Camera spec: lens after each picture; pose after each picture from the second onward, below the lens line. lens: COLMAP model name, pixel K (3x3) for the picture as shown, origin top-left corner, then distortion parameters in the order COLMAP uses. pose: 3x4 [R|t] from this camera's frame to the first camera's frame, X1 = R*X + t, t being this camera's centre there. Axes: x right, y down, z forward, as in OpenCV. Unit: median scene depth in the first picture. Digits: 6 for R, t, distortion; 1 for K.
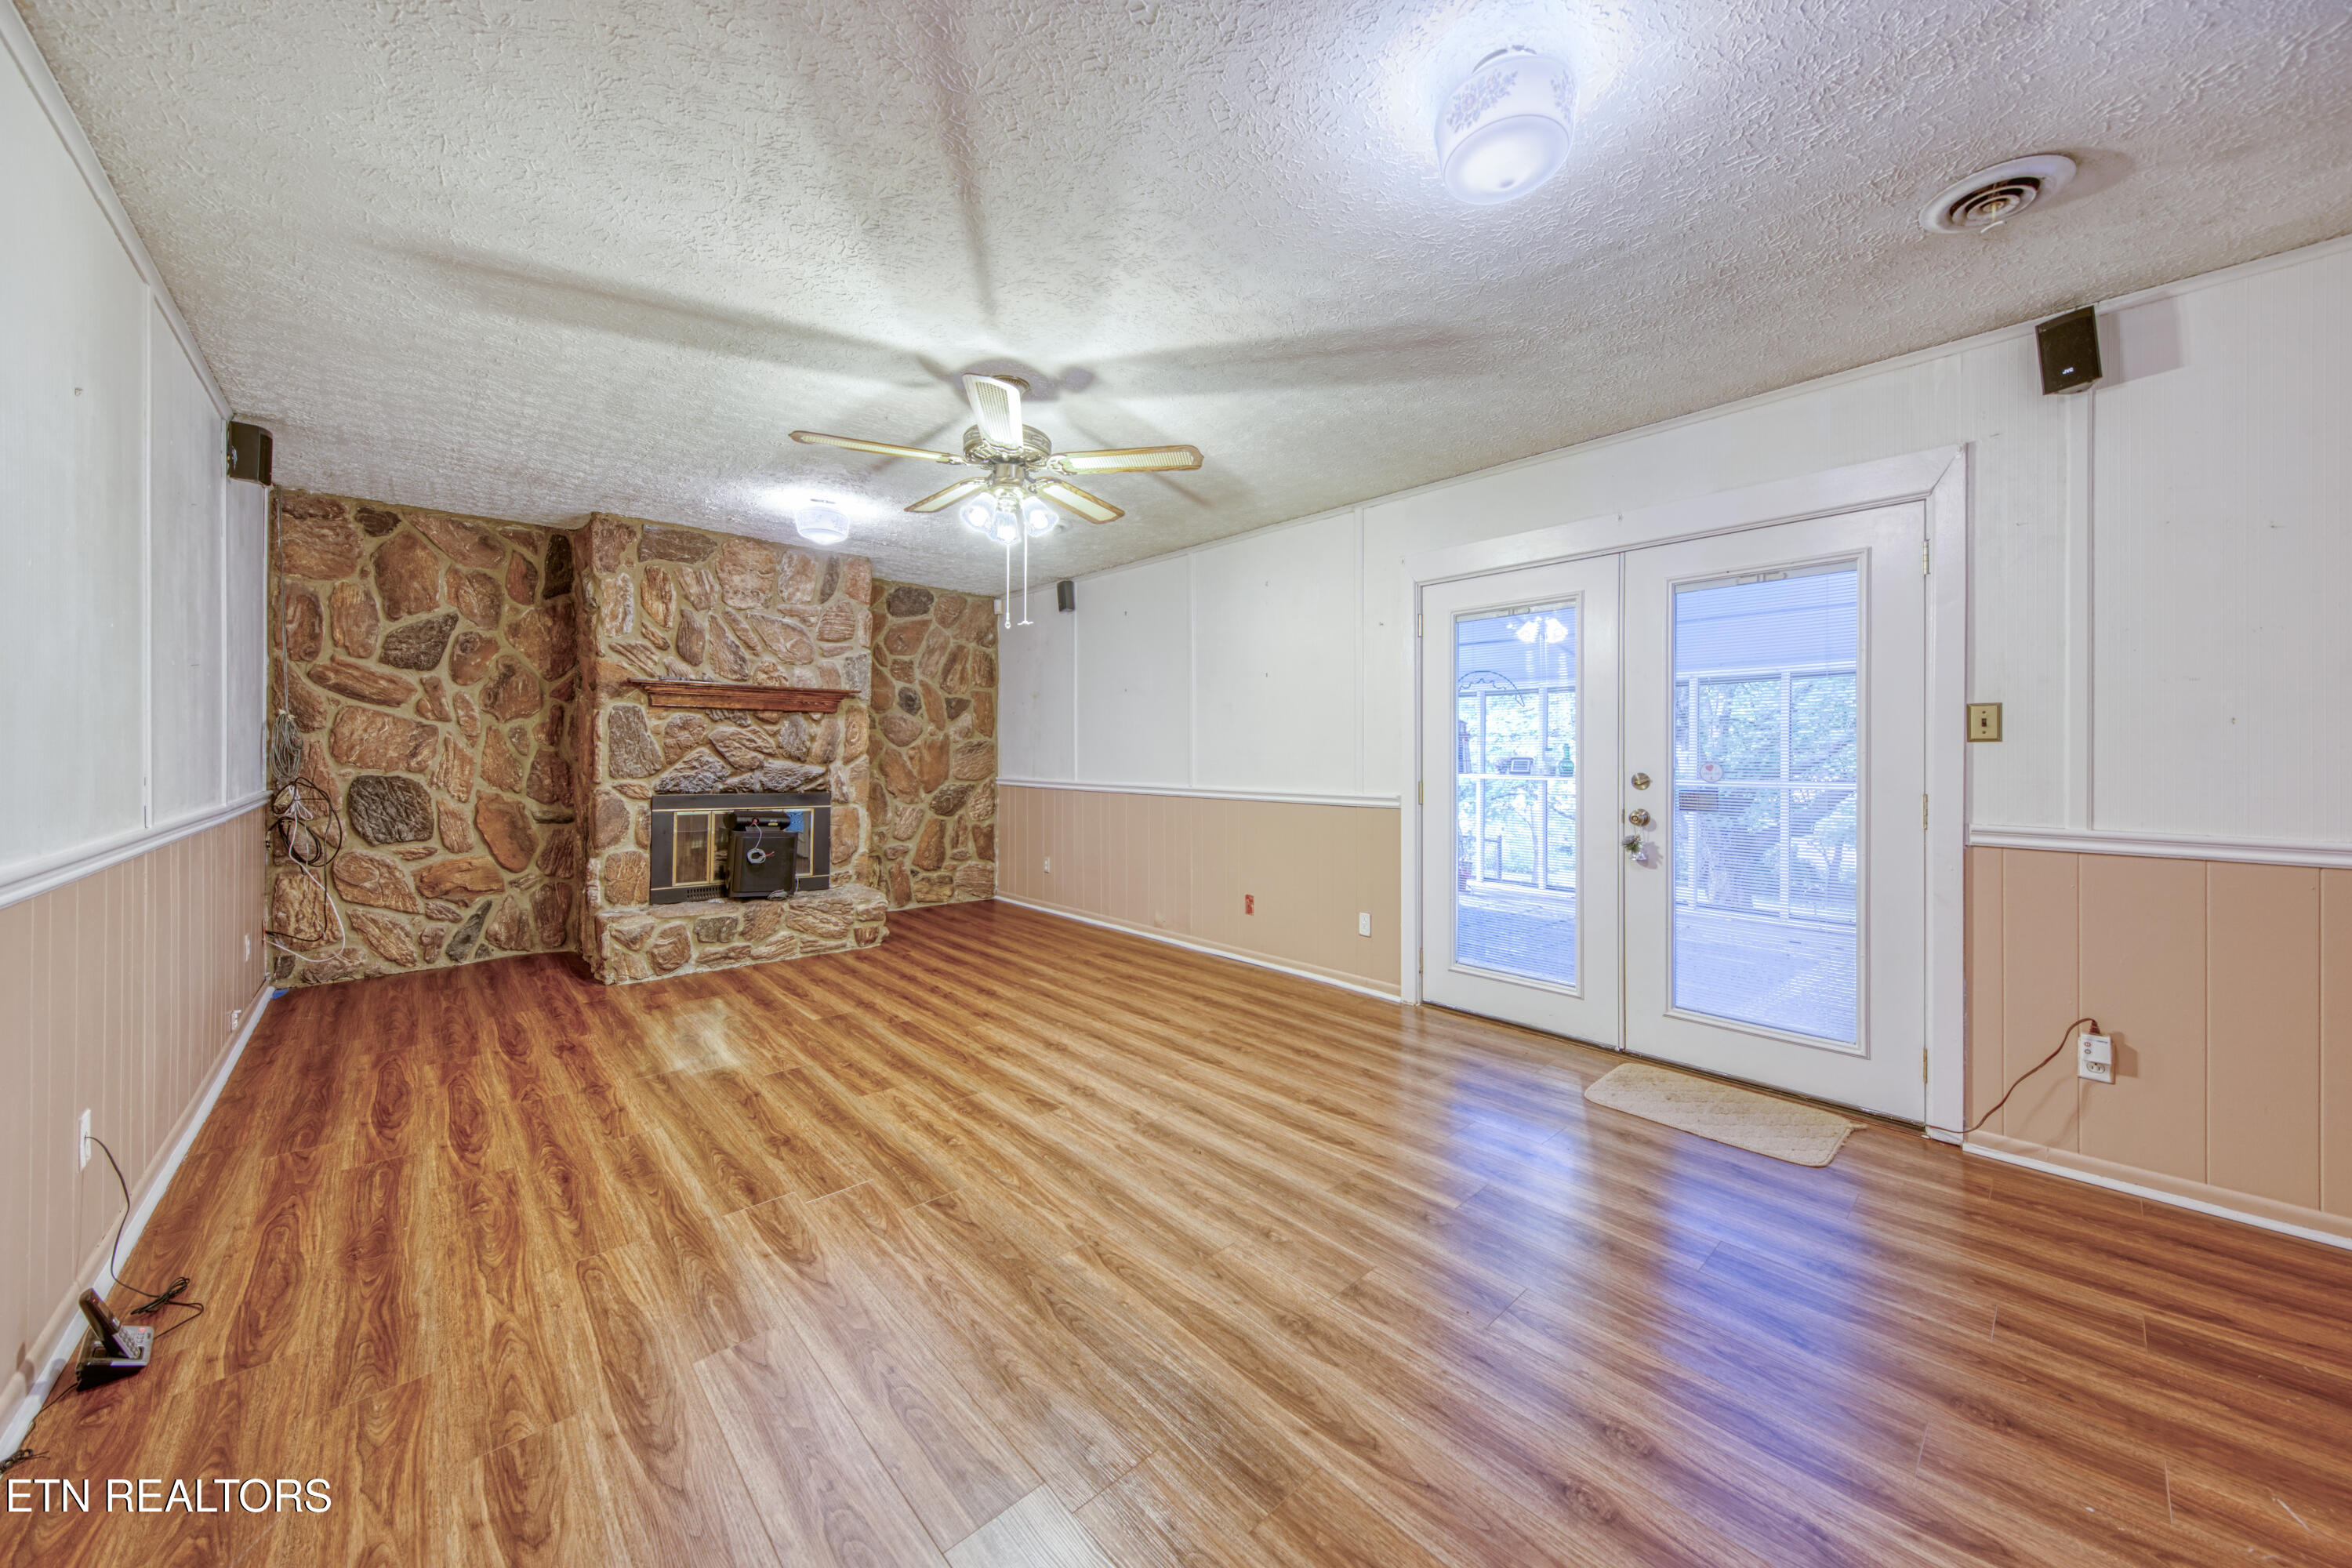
lens RADIAL K [[834.2, 0, 1170.5], [0, 834.2, 767.8], [0, 0, 1]] dist [0.000691, 0.000005]
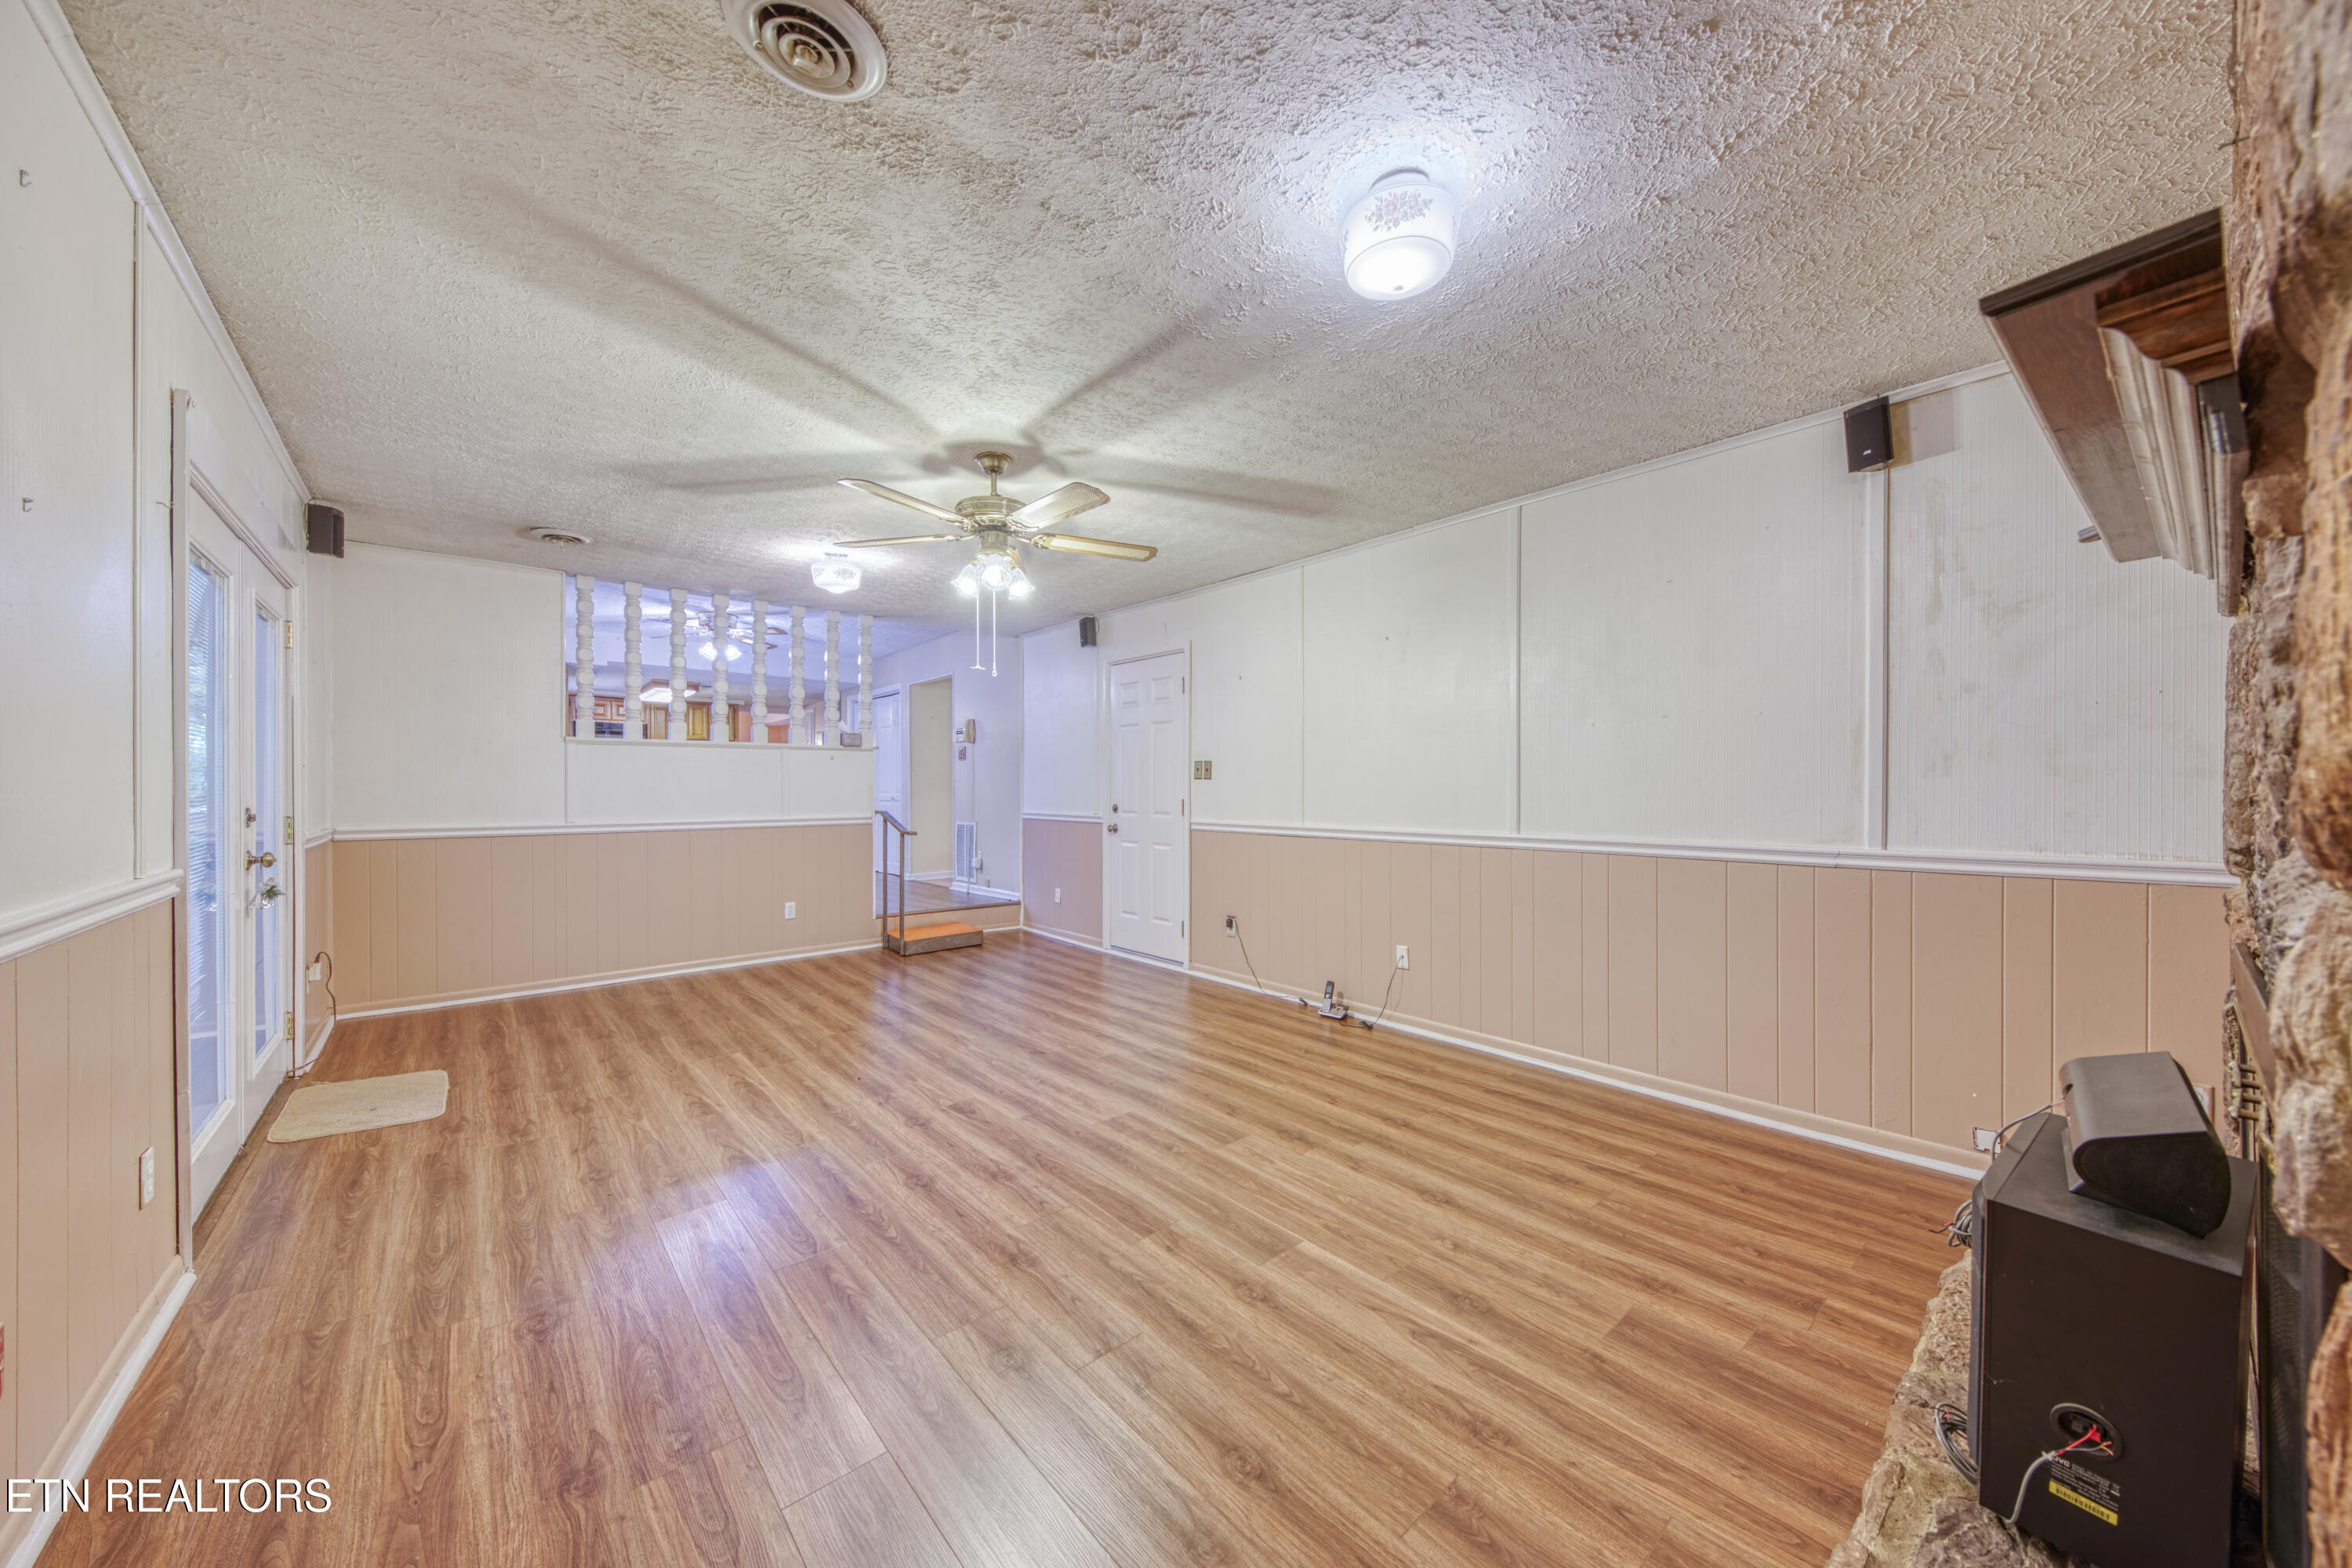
lens RADIAL K [[834.2, 0, 1181.8], [0, 834.2, 786.2], [0, 0, 1]] dist [0.000691, 0.000005]
pose [[-0.999851, -0.005651, 0.016315, -0.449639], [-0.005436, 0.999898, 0.013214, -0.034905], [-0.016388, 0.013124, -0.999780, 2.045962]]
